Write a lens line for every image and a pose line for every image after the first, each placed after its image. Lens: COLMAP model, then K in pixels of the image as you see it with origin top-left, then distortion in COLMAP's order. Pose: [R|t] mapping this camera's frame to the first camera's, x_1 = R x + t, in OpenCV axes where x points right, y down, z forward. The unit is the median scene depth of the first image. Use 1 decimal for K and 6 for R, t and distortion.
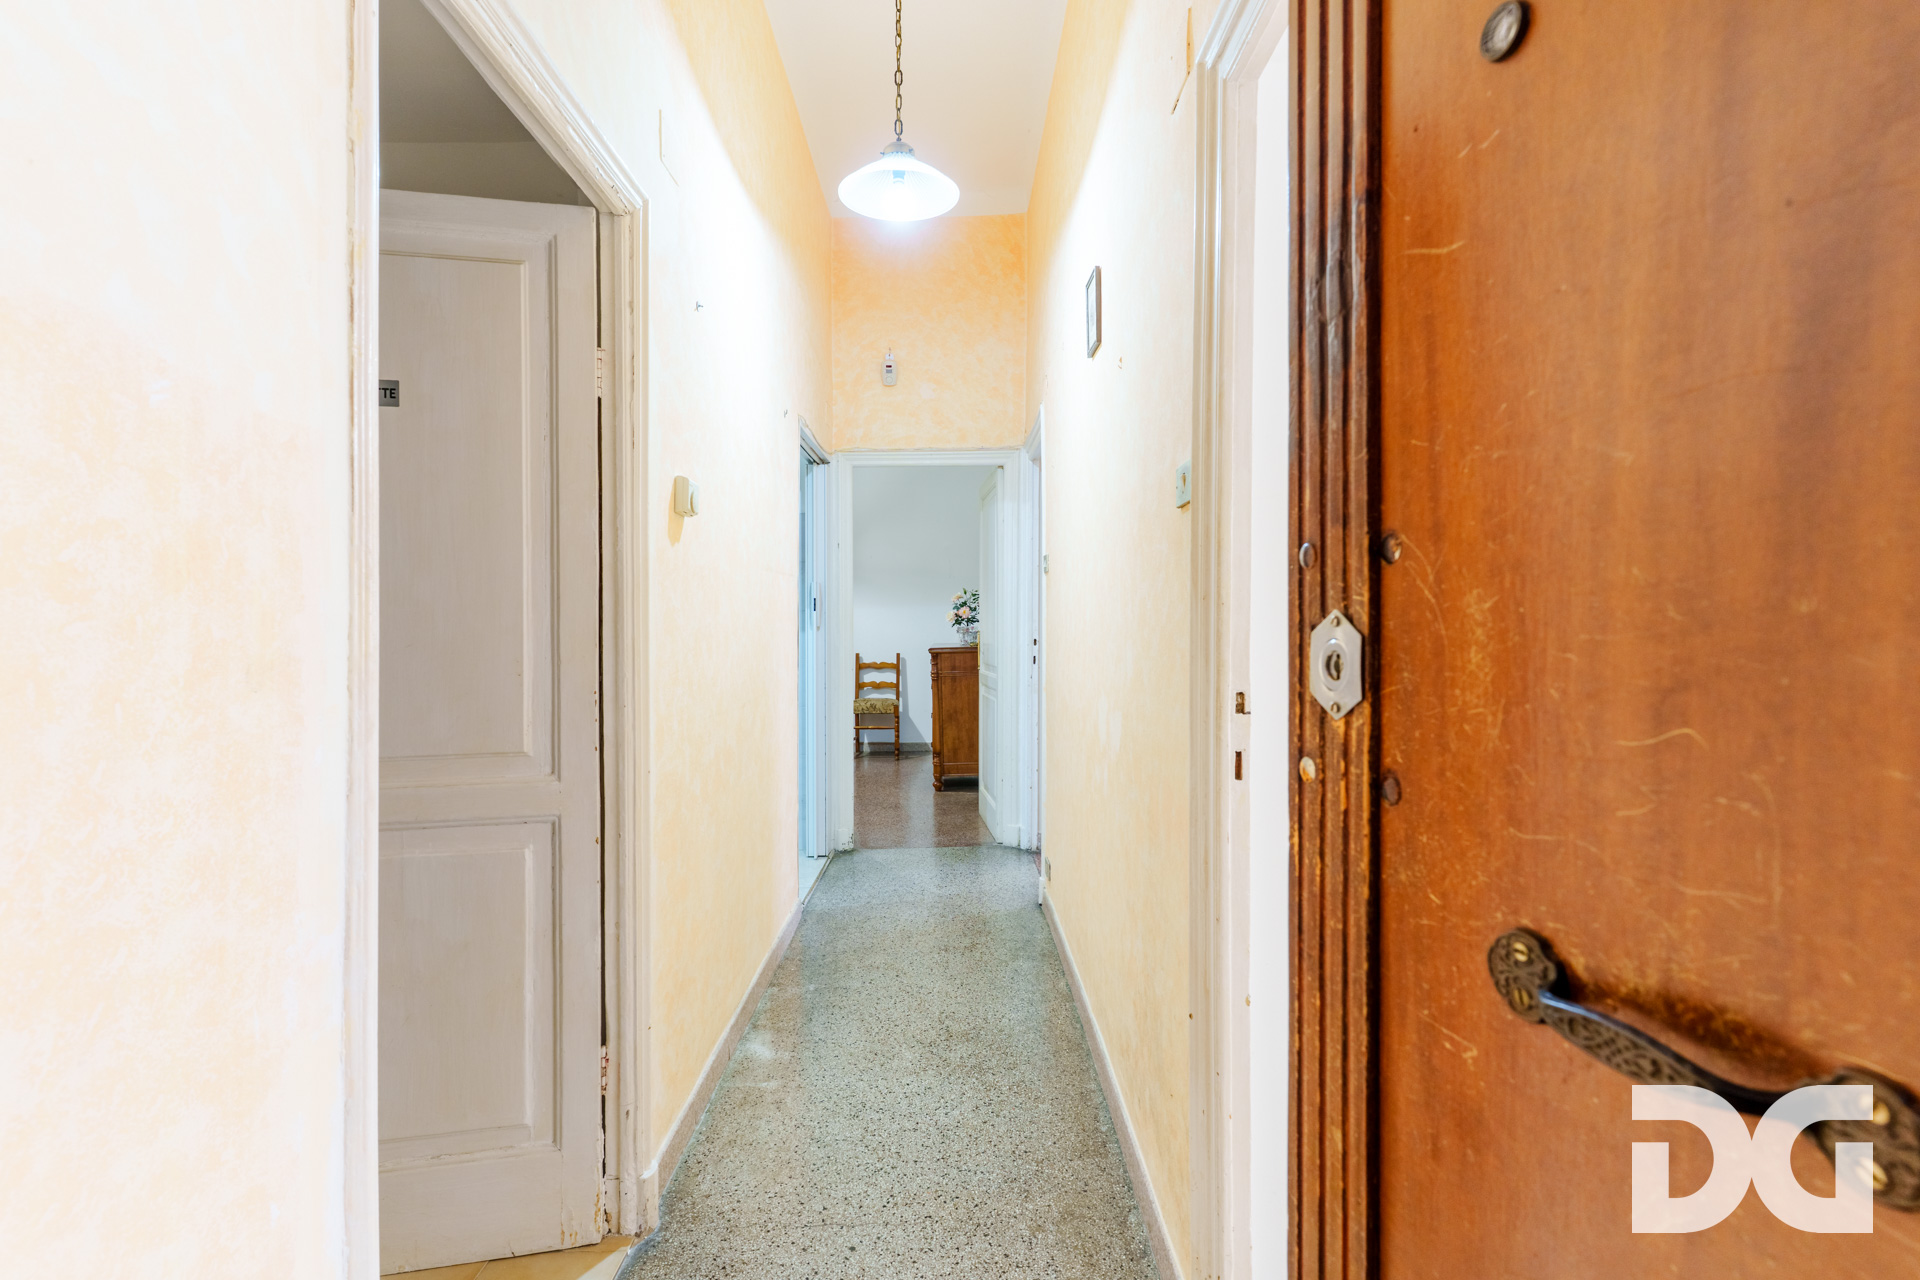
lens RADIAL K [[924.0, 0, 967.5], [0, 924.0, 623.4], [0, 0, 1]] dist [0.001398, 0.000358]
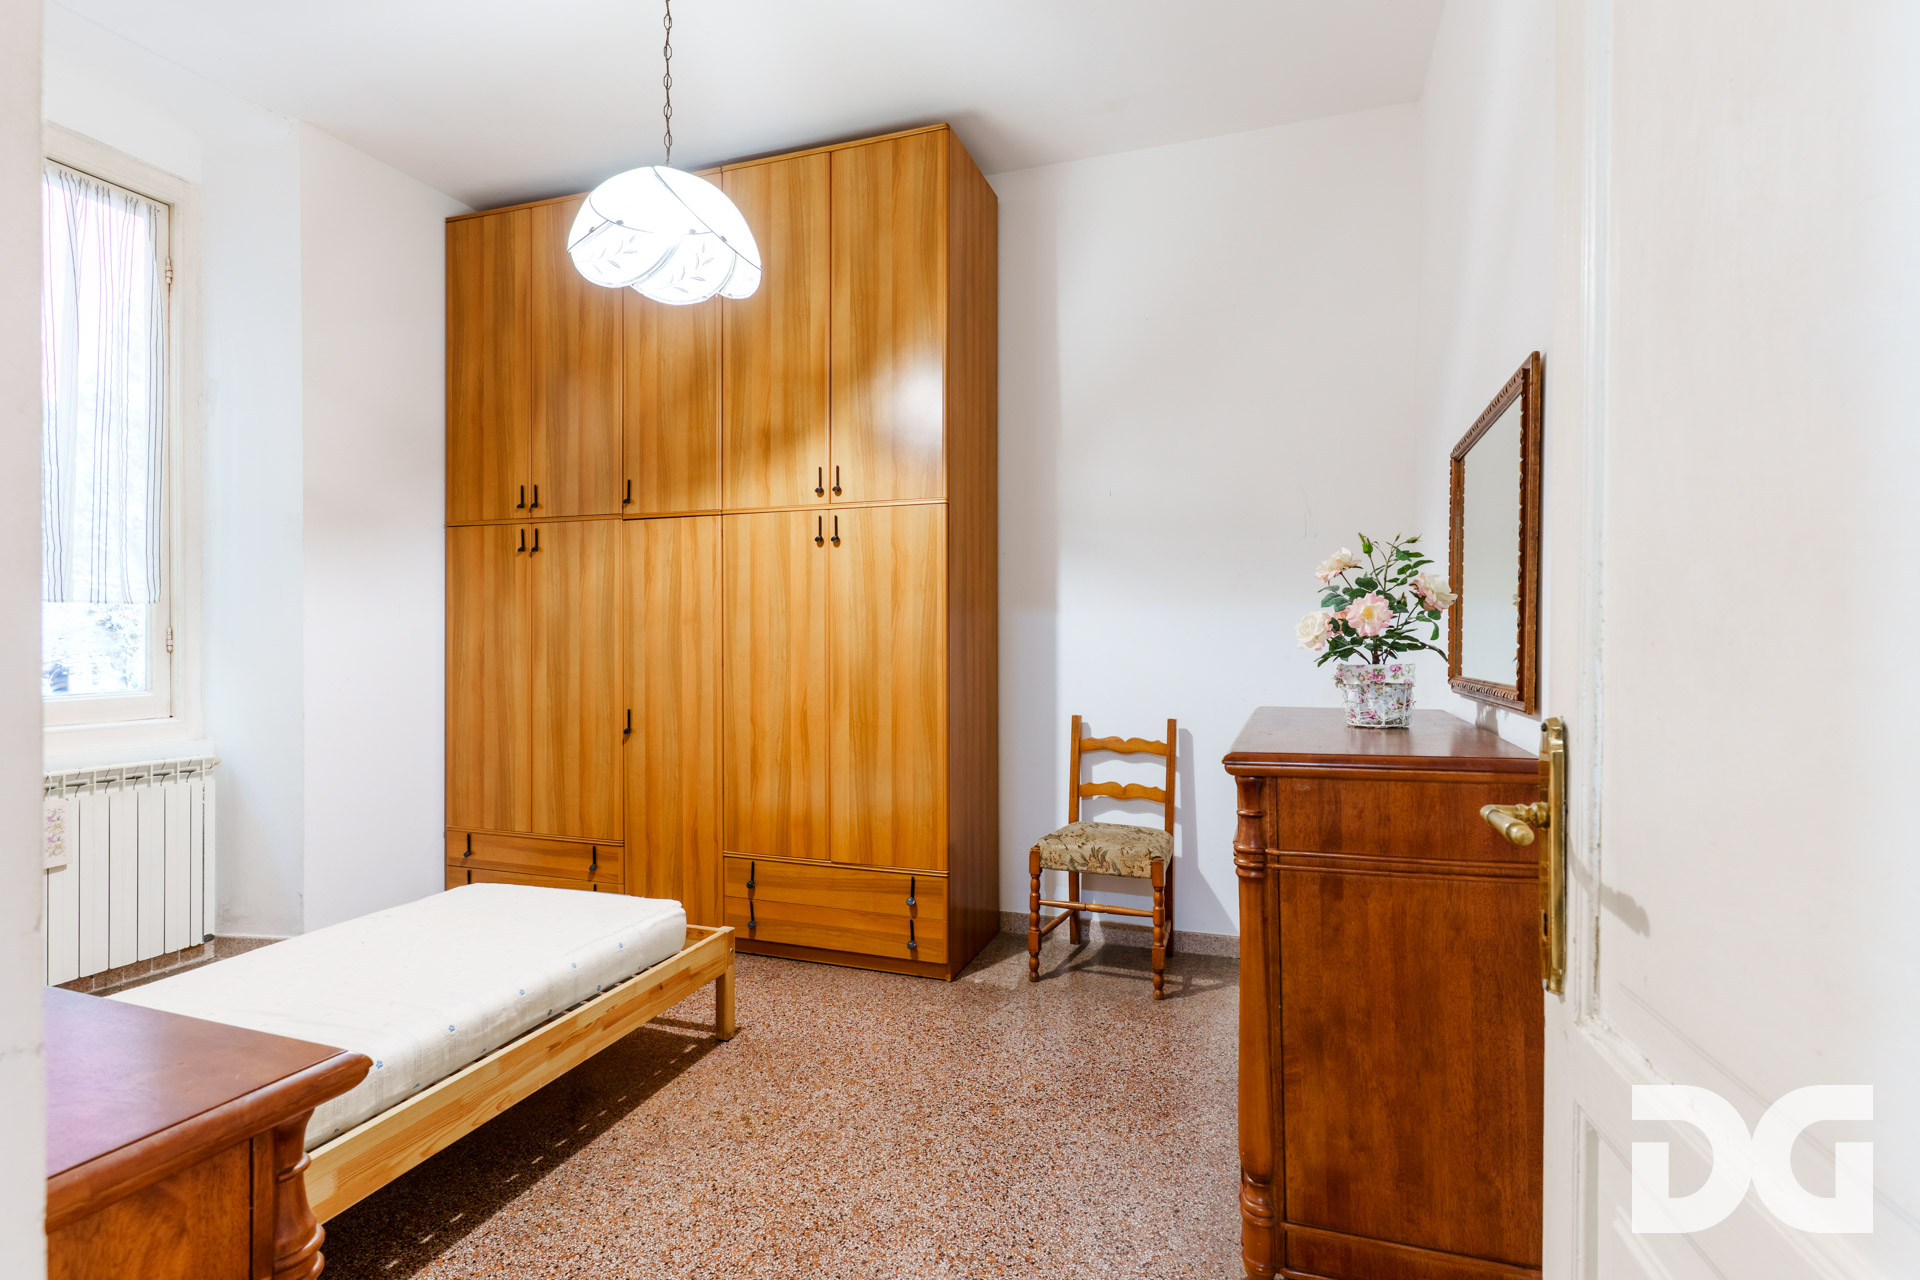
lens RADIAL K [[926.5, 0, 960.0], [0, 926.5, 640.0], [0, 0, 1]] dist [0.001458, 0.000112]
pose [[0.934898, 0.005772, -0.354869, -0.015817], [-0.005841, 0.999983, 0.000876, -0.003391], [0.354868, 0.001254, 0.934916, 0.574810]]
